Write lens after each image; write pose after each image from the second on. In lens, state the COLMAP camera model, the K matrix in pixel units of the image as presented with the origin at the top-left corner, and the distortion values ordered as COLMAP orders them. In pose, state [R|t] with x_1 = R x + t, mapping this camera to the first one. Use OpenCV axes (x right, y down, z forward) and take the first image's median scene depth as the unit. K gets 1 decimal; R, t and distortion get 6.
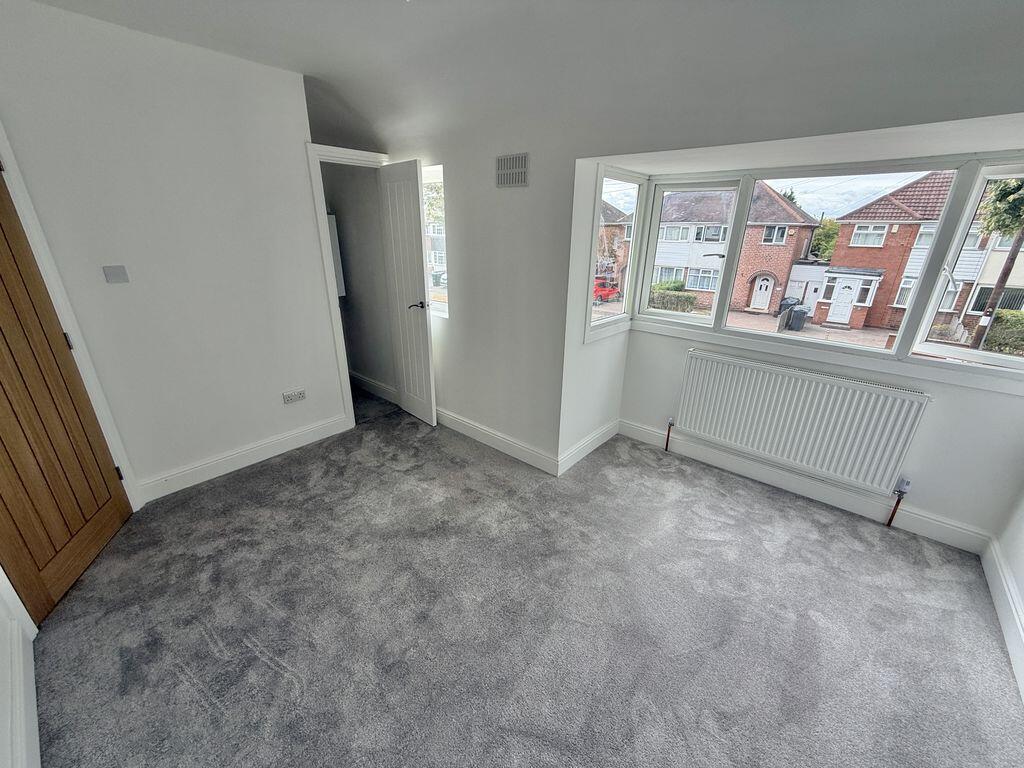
lens RADIAL K [[408.9, 0, 509.6], [0, 408.9, 384.1], [0, 0, 1]] dist [-0.003471, 0.000531]
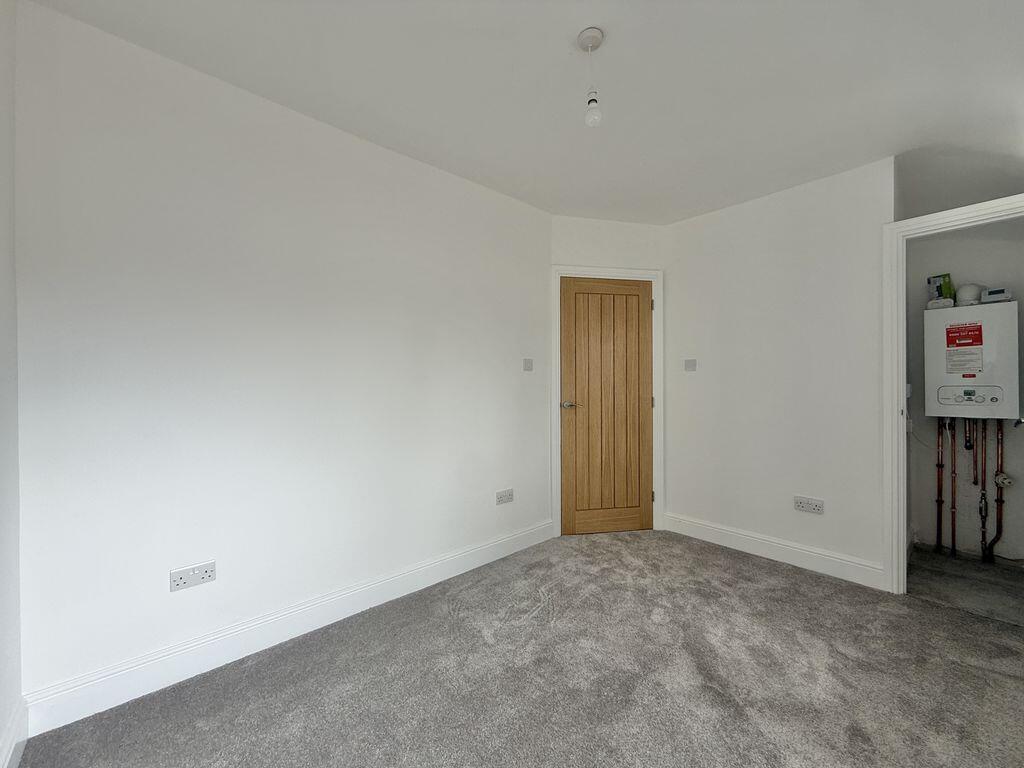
lens RADIAL K [[408.9, 0, 509.6], [0, 408.9, 386.1], [0, 0, 1]] dist [-0.003471, 0.000531]
pose [[-0.128991, -0.013206, -0.991558, 0.538798], [-0.353685, 0.934762, 0.033561, -0.015230], [0.926428, 0.355029, -0.125247, 0.560826]]
